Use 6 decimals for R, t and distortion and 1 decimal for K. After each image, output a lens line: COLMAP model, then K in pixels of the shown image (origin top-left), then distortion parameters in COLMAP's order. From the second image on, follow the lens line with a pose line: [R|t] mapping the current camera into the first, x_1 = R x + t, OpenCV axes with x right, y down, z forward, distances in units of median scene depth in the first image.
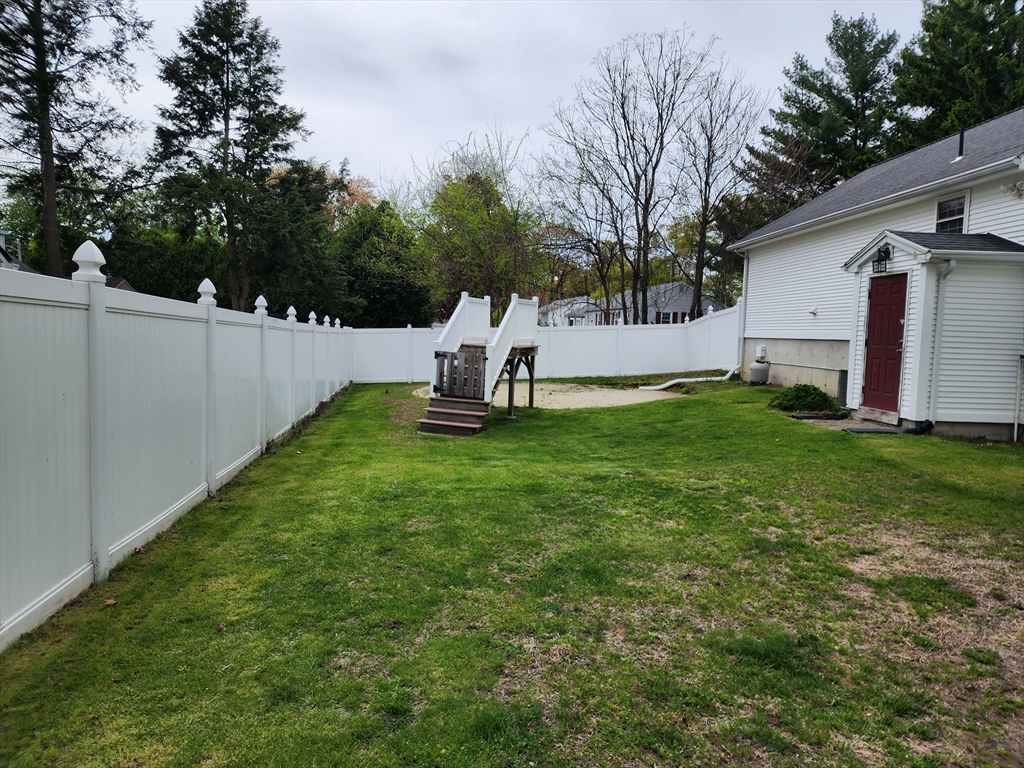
lens RADIAL K [[678.9, 0, 512.0], [0, 678.9, 384.0], [0, 0, 1]] dist [0.072268, -0.069493]
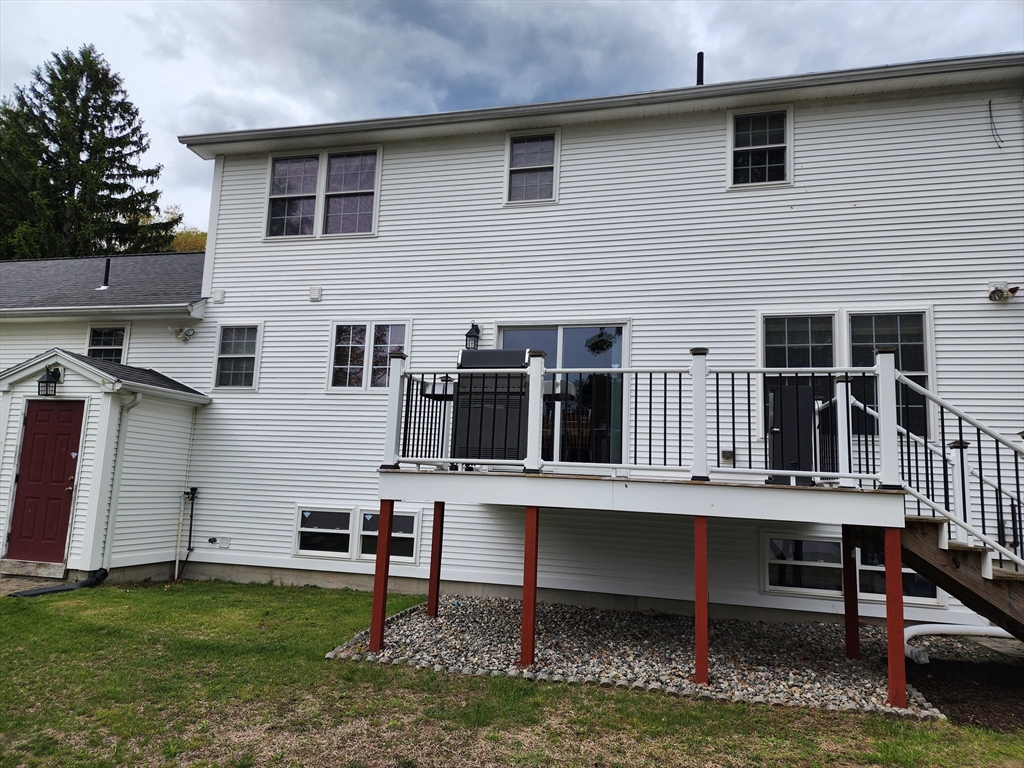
lens RADIAL K [[678.9, 0, 512.0], [0, 678.9, 384.0], [0, 0, 1]] dist [0.072268, -0.069493]
pose [[0.324379, 0.127396, 0.937309, -0.085215], [0.040886, 0.988075, -0.148446, -0.027210], [-0.945043, 0.086475, 0.315302, 0.195171]]
